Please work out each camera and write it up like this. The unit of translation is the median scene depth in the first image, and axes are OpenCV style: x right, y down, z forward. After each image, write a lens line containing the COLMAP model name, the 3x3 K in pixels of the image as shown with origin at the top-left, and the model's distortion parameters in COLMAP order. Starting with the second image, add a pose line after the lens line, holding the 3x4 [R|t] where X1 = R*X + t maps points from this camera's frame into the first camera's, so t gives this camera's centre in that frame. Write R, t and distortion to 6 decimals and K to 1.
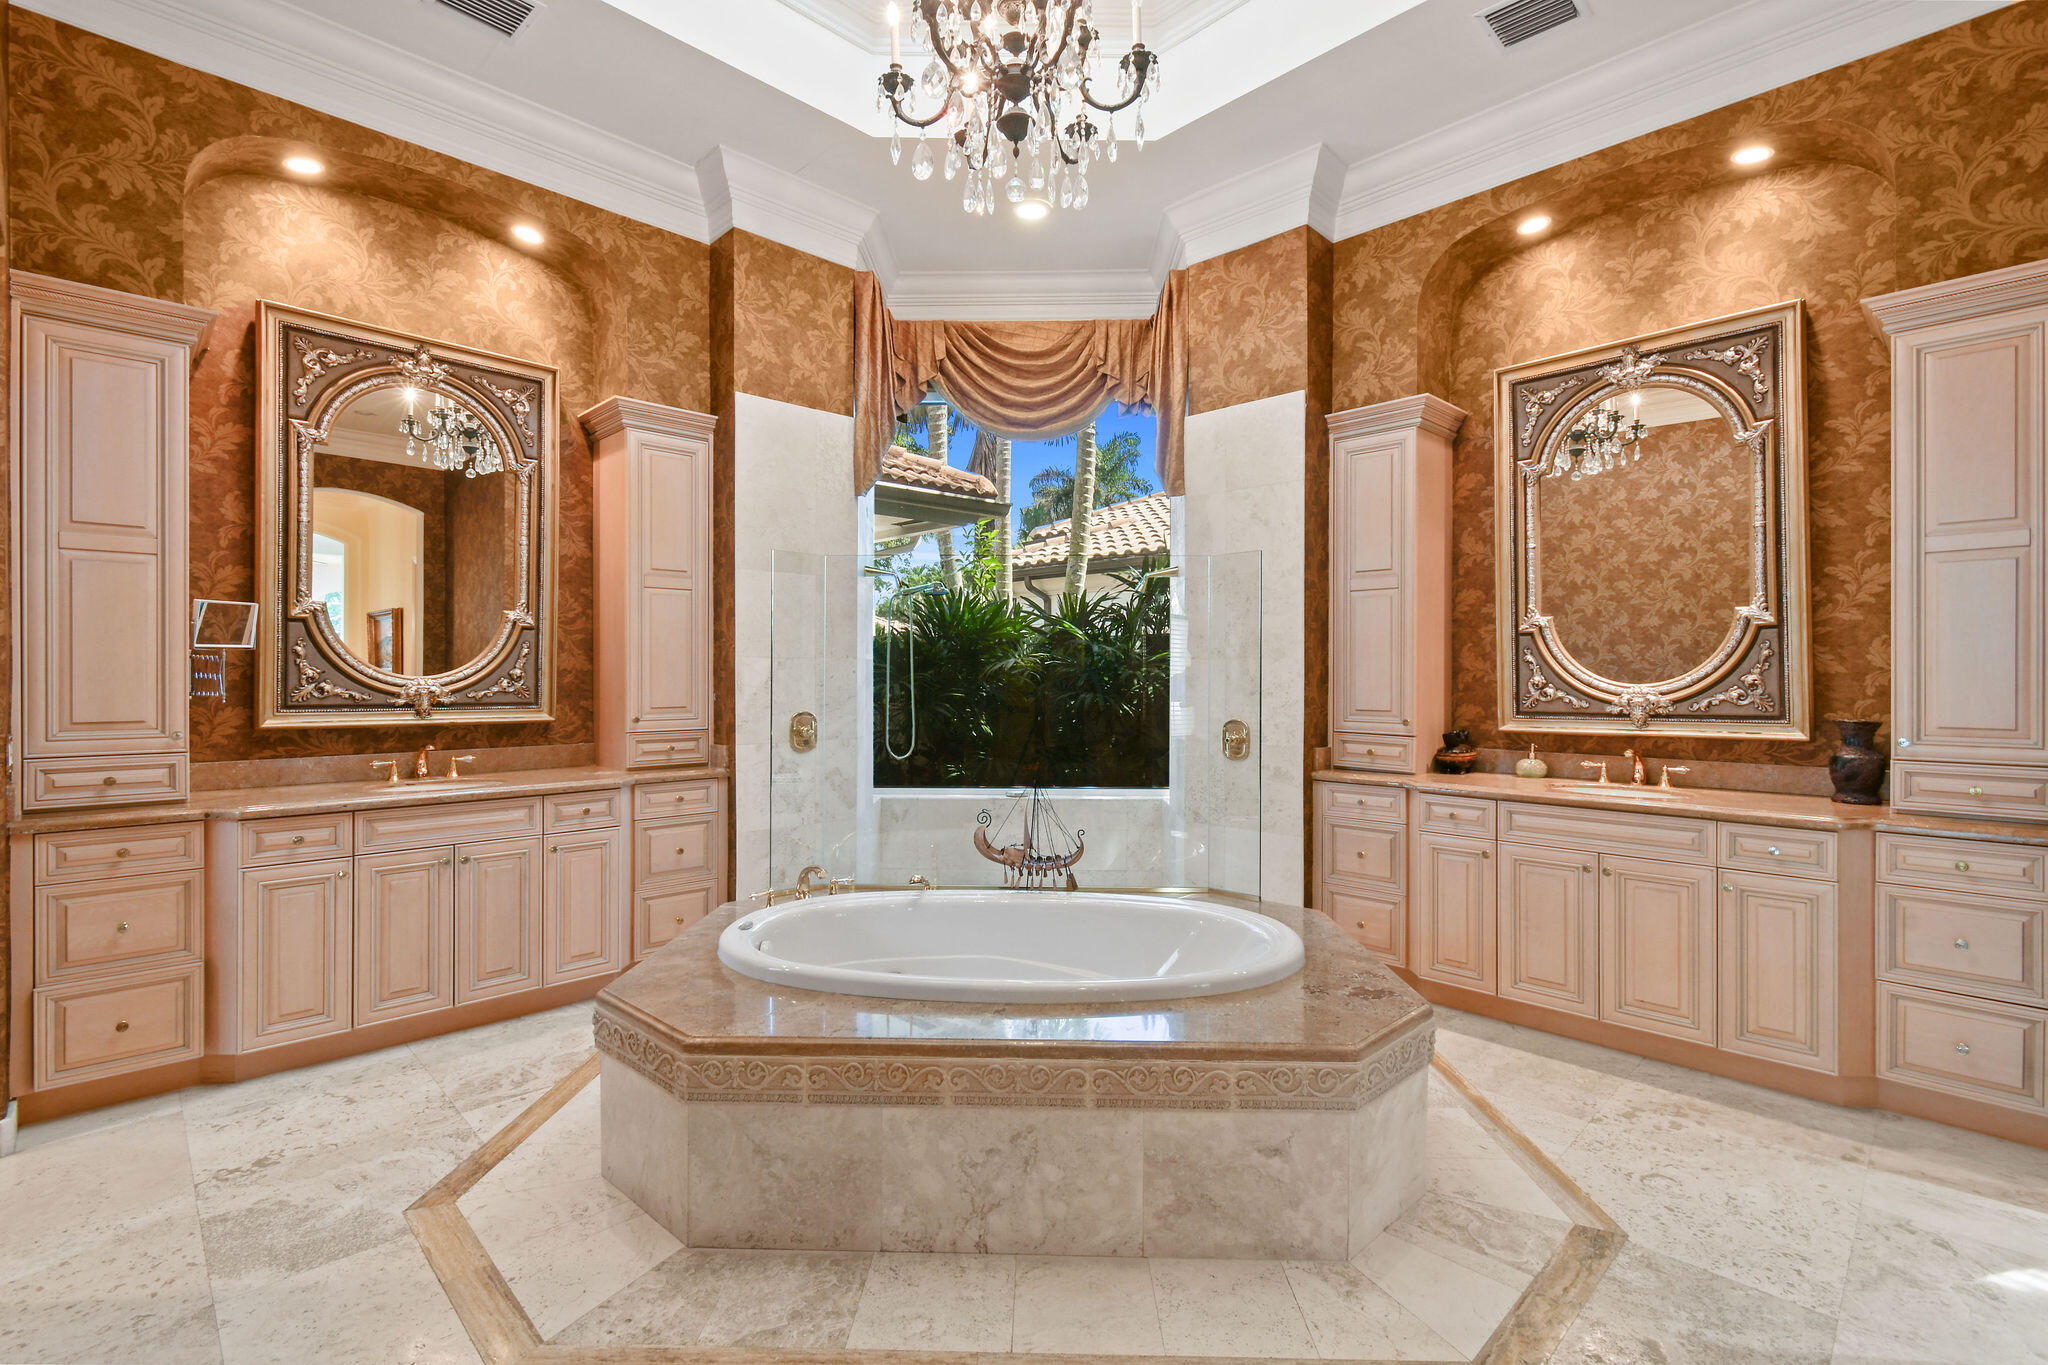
lens RADIAL K [[927.9, 0, 1013.9], [0, 927.9, 677.4], [0, 0, 1]] dist [0.003406, 0.000102]
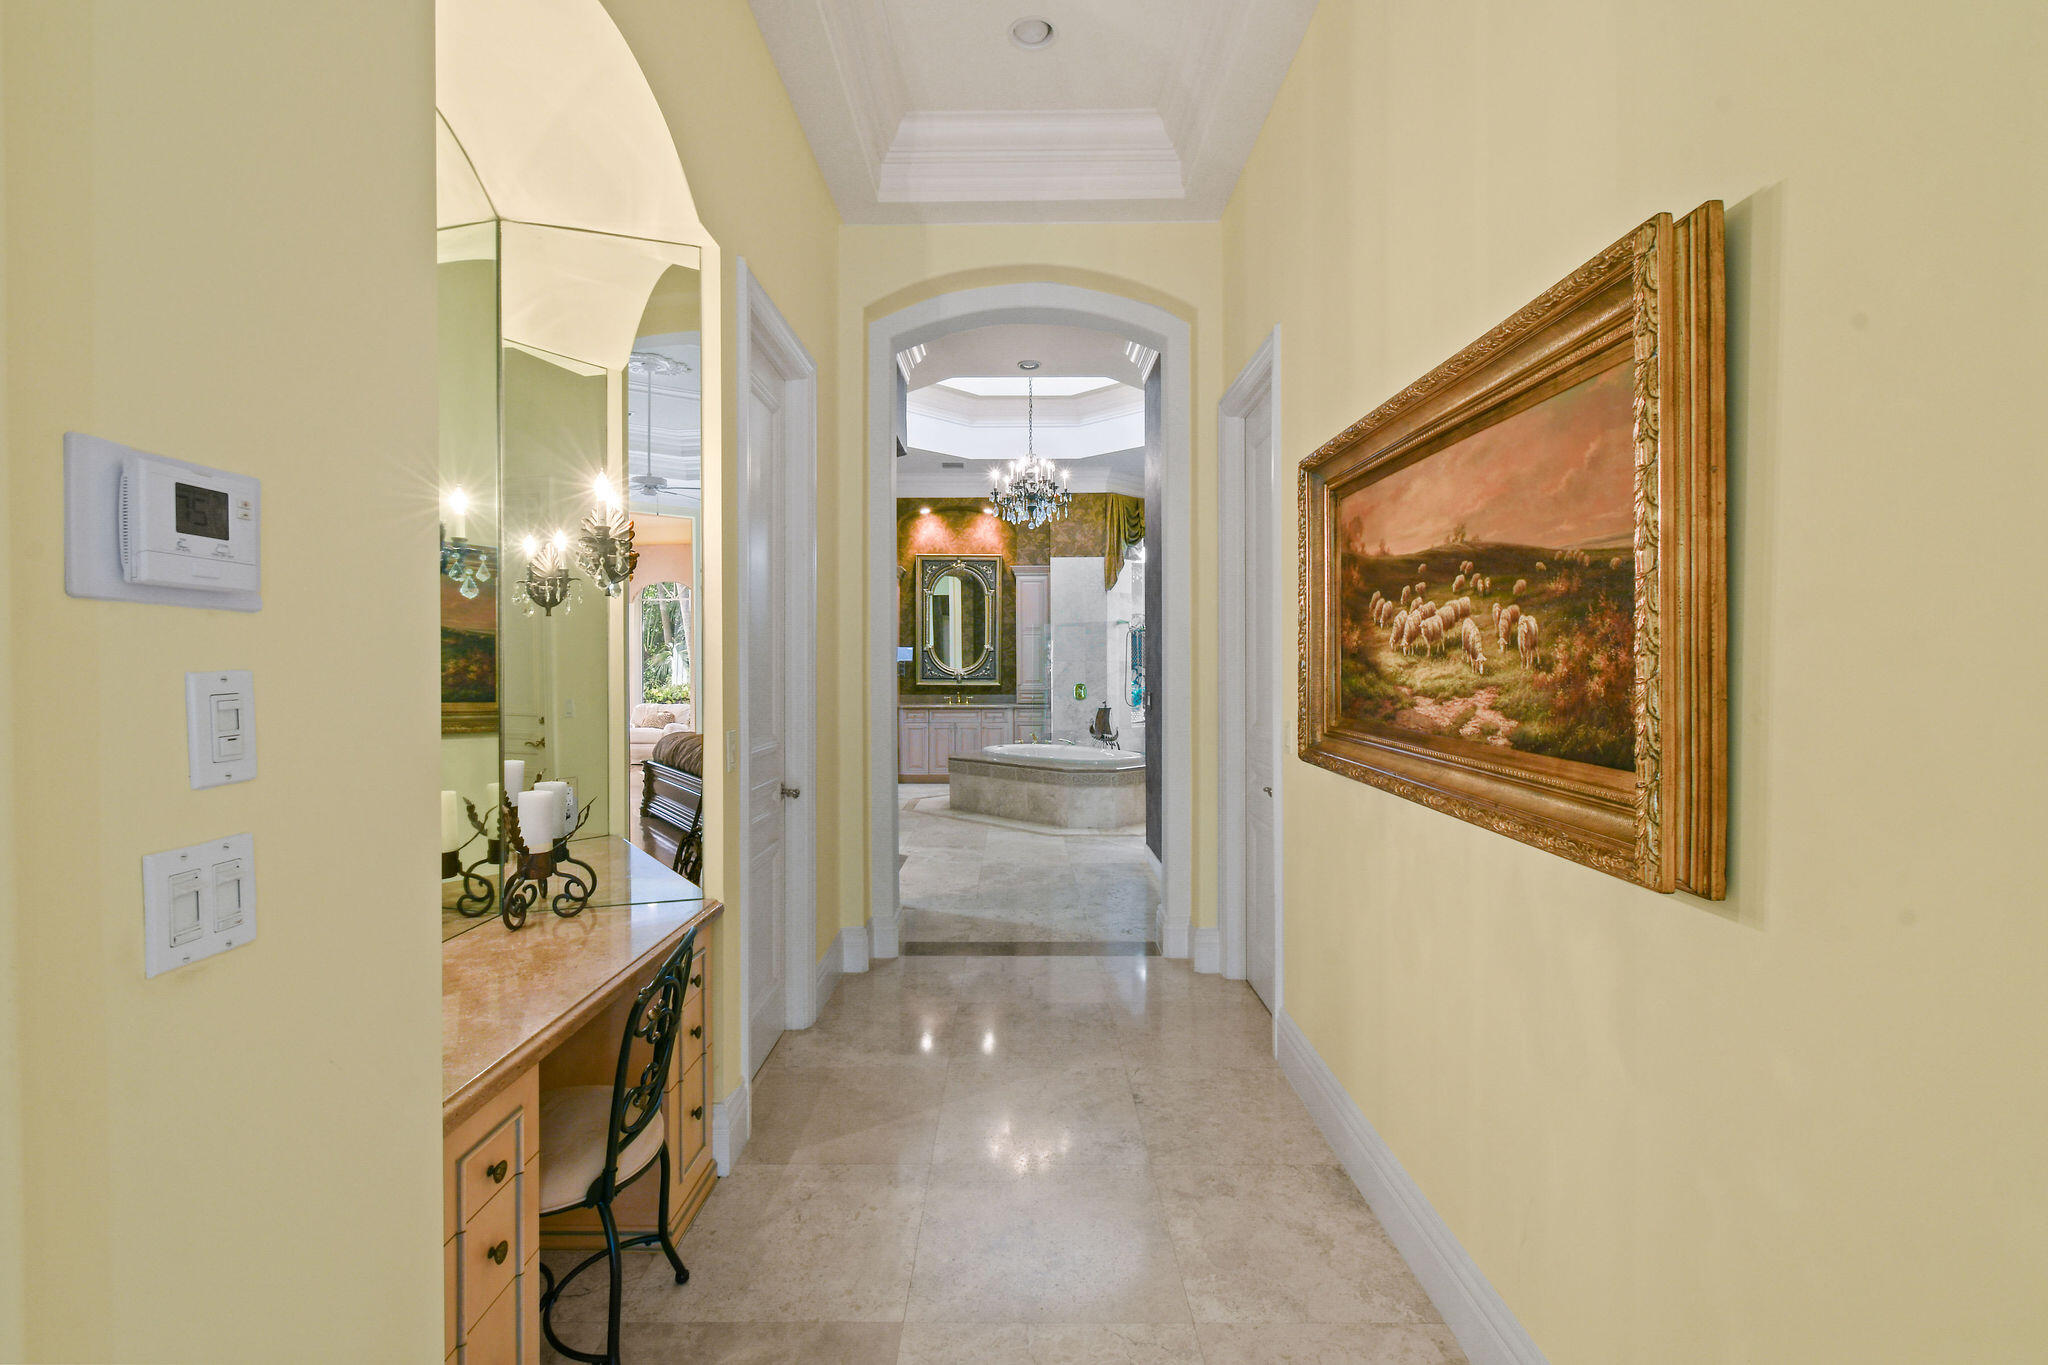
lens RADIAL K [[927.9, 0, 1020.6], [0, 927.9, 680.6], [0, 0, 1]] dist [0.003406, 0.000102]
pose [[0.711378, 0.001405, -0.702808, 1.786046], [0.001915, 0.999990, 0.003938, 0.027134], [0.702807, -0.004147, 0.711369, -1.092527]]
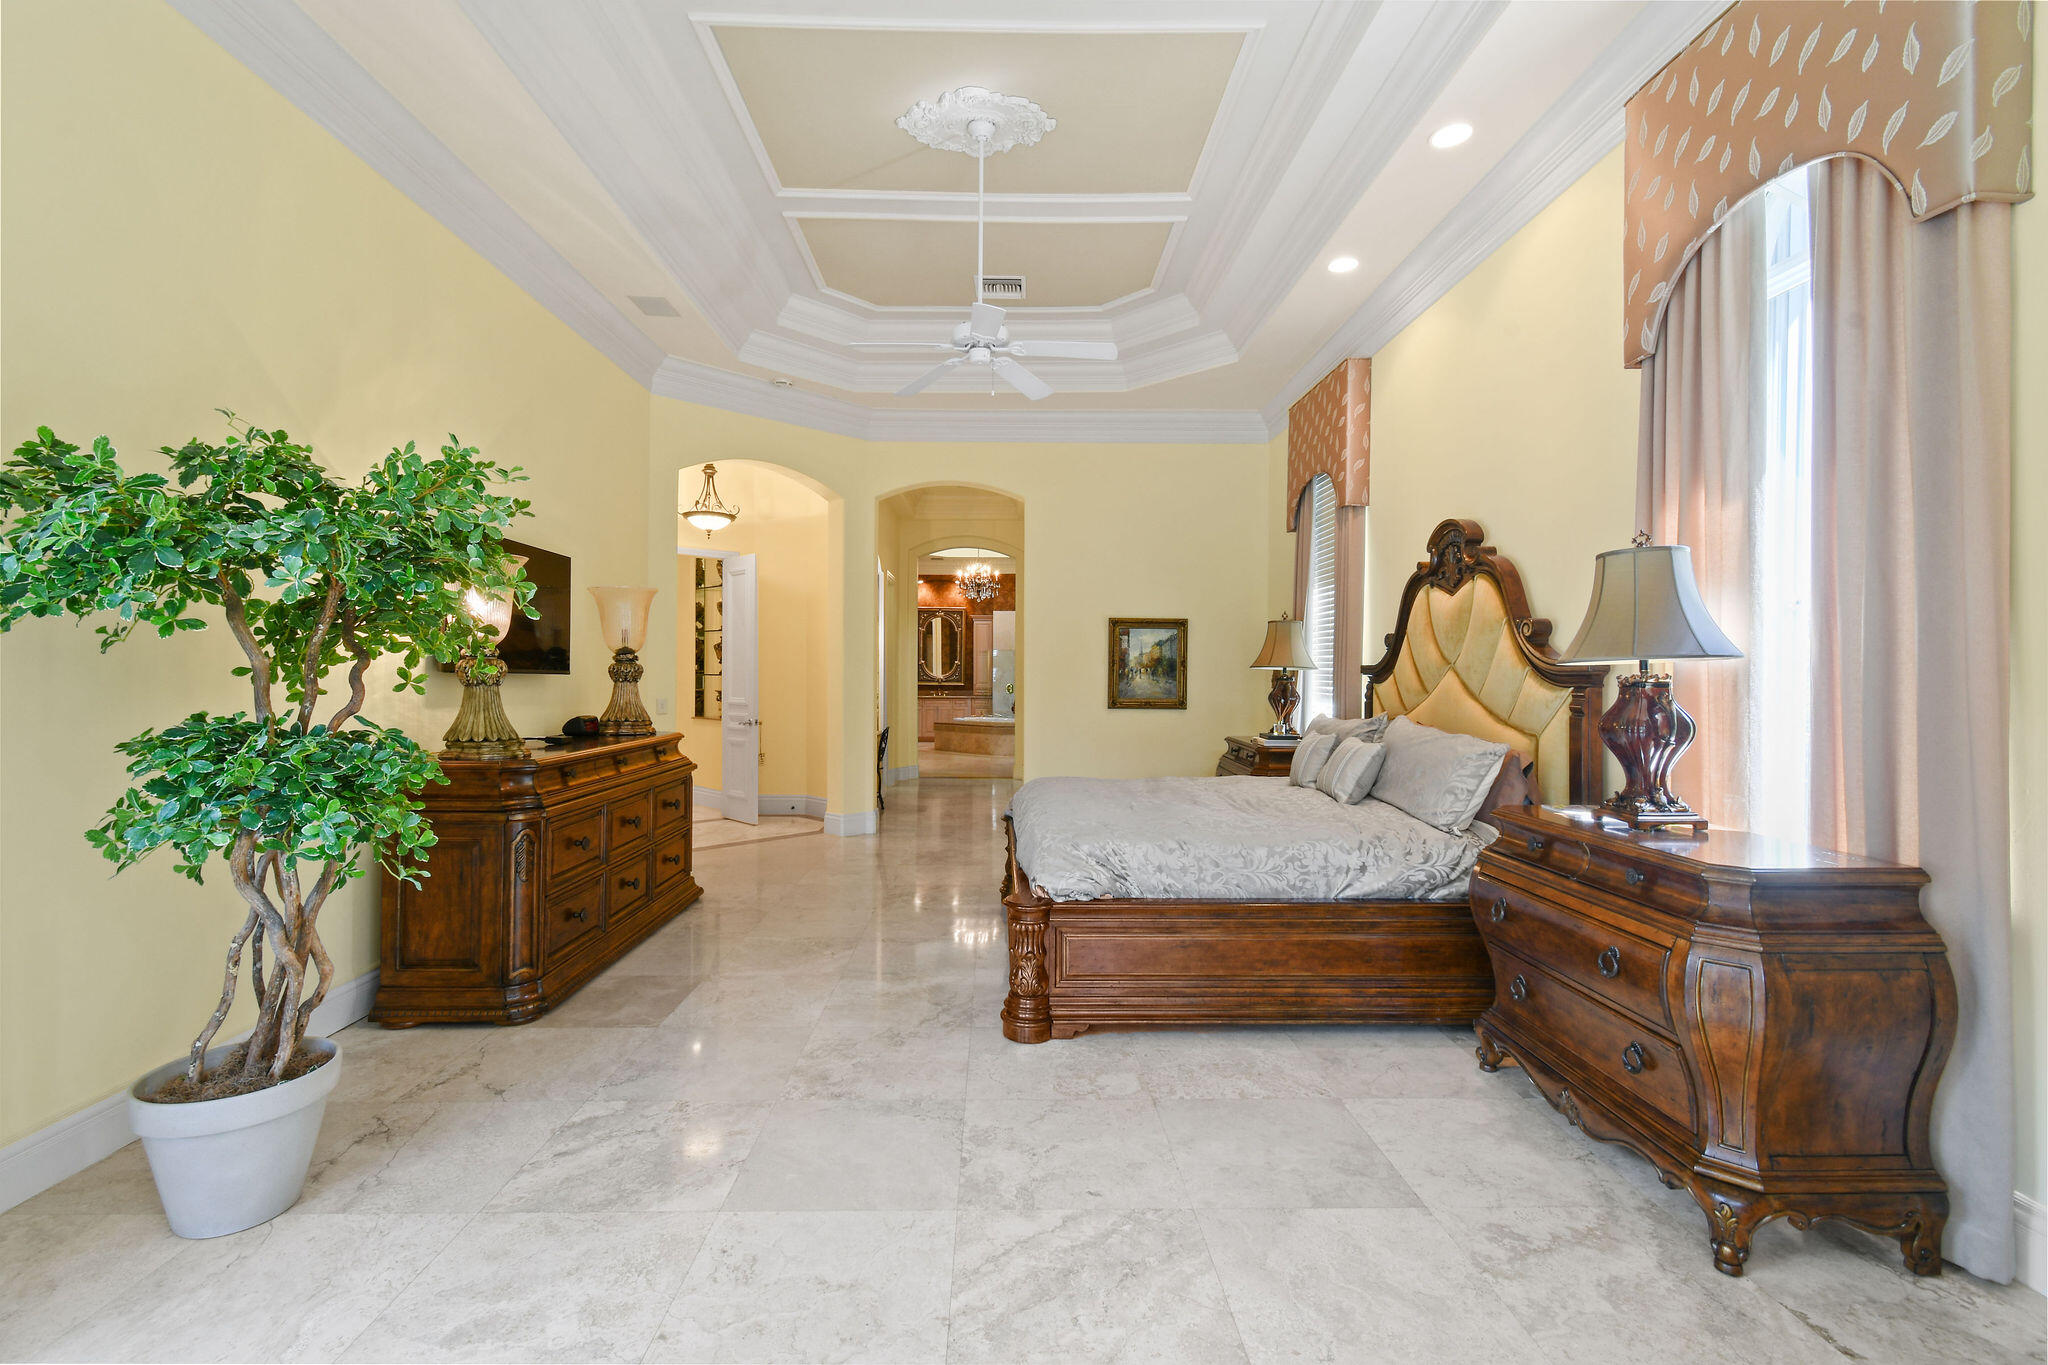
lens RADIAL K [[927.9, 0, 1022.0], [0, 927.9, 674.8], [0, 0, 1]] dist [0.003406, 0.000102]
pose [[0.729070, 0.000824, -0.684439, 3.551854], [-0.006836, 0.999958, -0.006078, 0.027909], [0.684405, 0.009111, 0.729045, -2.684483]]
